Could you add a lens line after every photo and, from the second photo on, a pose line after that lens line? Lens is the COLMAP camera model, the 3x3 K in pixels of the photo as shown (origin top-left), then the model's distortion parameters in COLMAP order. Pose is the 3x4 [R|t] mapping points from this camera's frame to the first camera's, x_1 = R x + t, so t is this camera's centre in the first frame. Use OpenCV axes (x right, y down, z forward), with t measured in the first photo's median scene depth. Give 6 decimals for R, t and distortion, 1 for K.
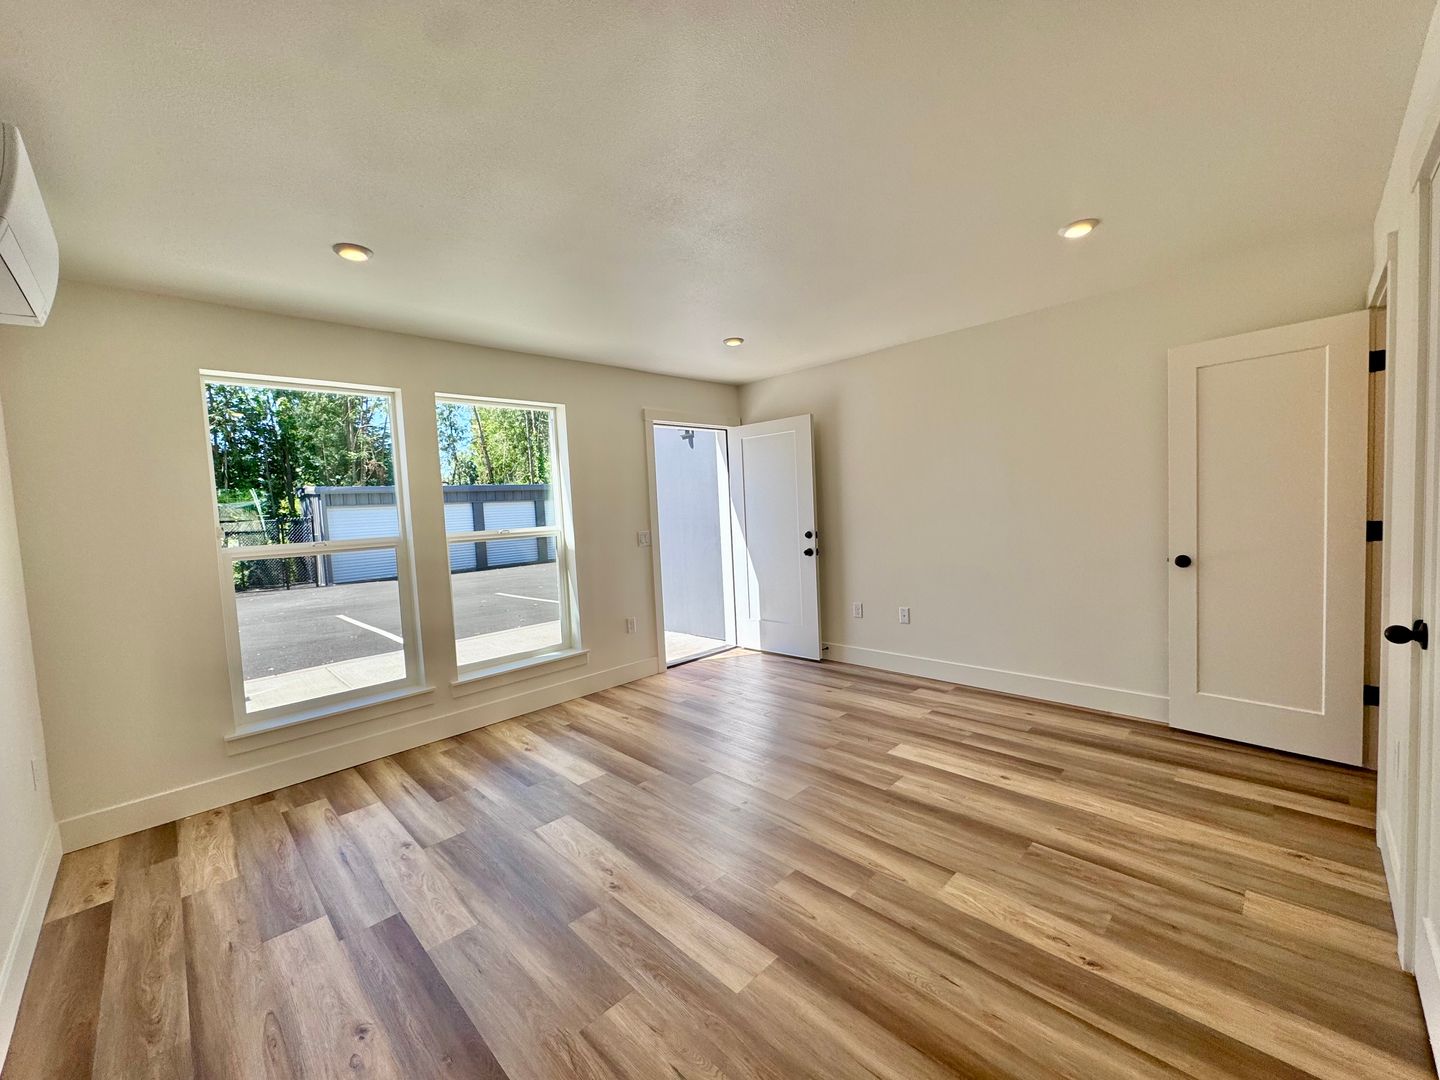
lens RADIAL K [[575.5, 0, 717.0], [0, 575.5, 539.4], [0, 0, 1]] dist [-0.003275, -0.000579]
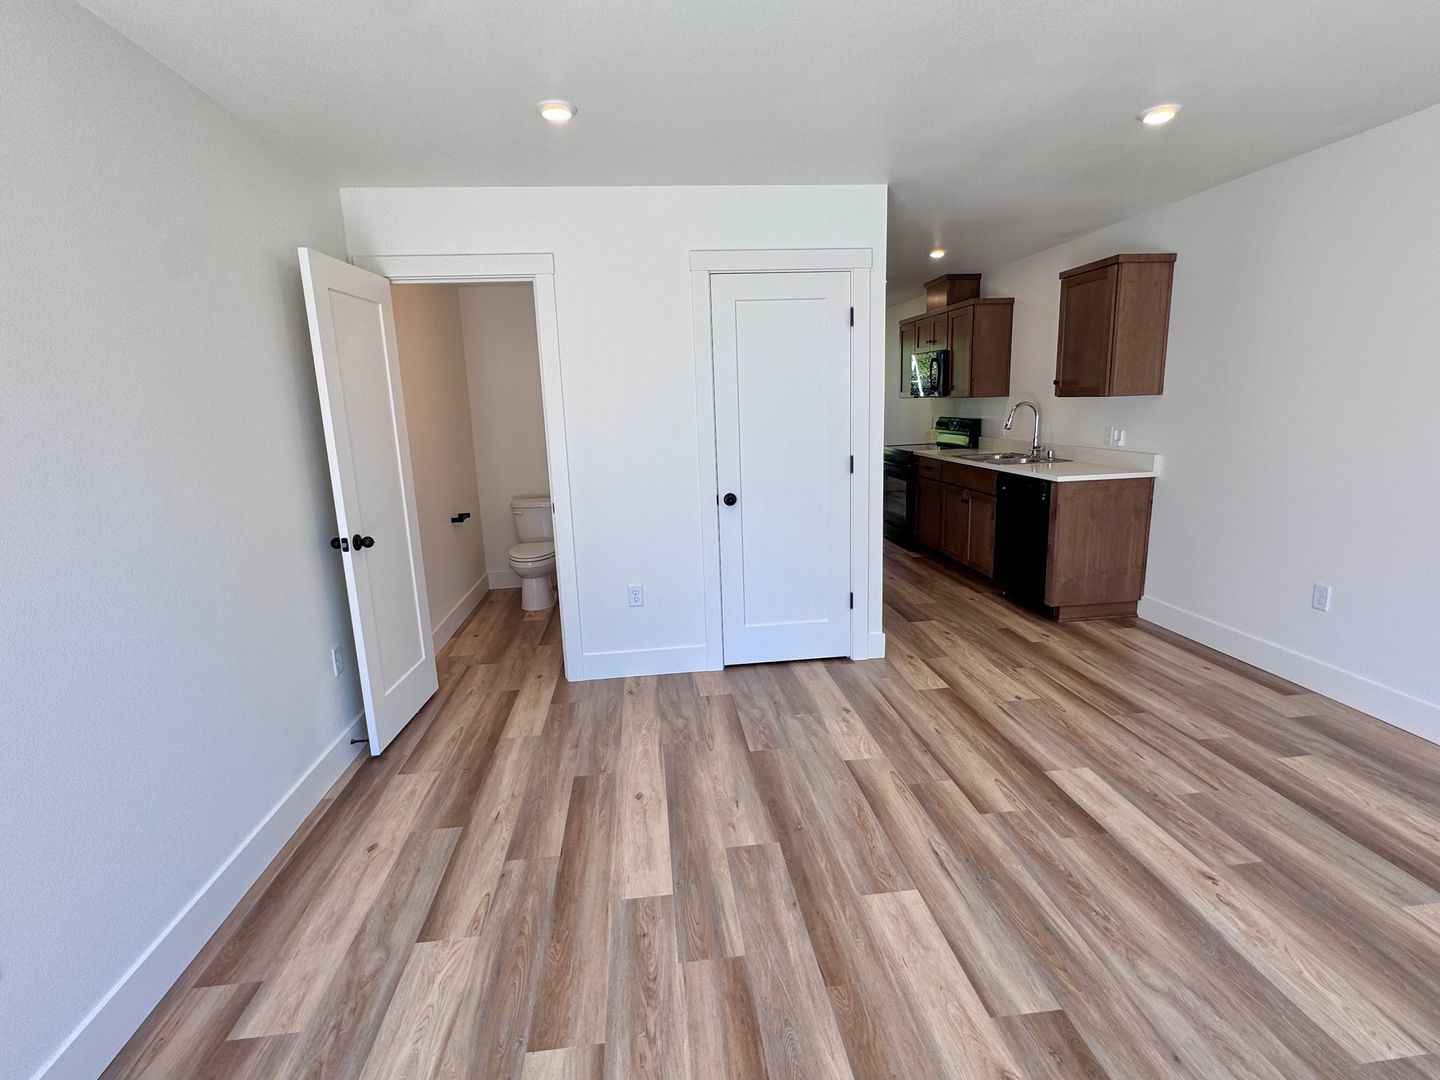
lens RADIAL K [[703.7, 0, 720.0], [0, 703.7, 540.0], [0, 0, 1]] dist [-0.000436, 0.000010]
pose [[-0.786636, -0.043082, 0.615912, -0.184358], [0.109882, 0.971869, 0.208320, -0.130007], [-0.607560, 0.231550, -0.759773, 1.705697]]
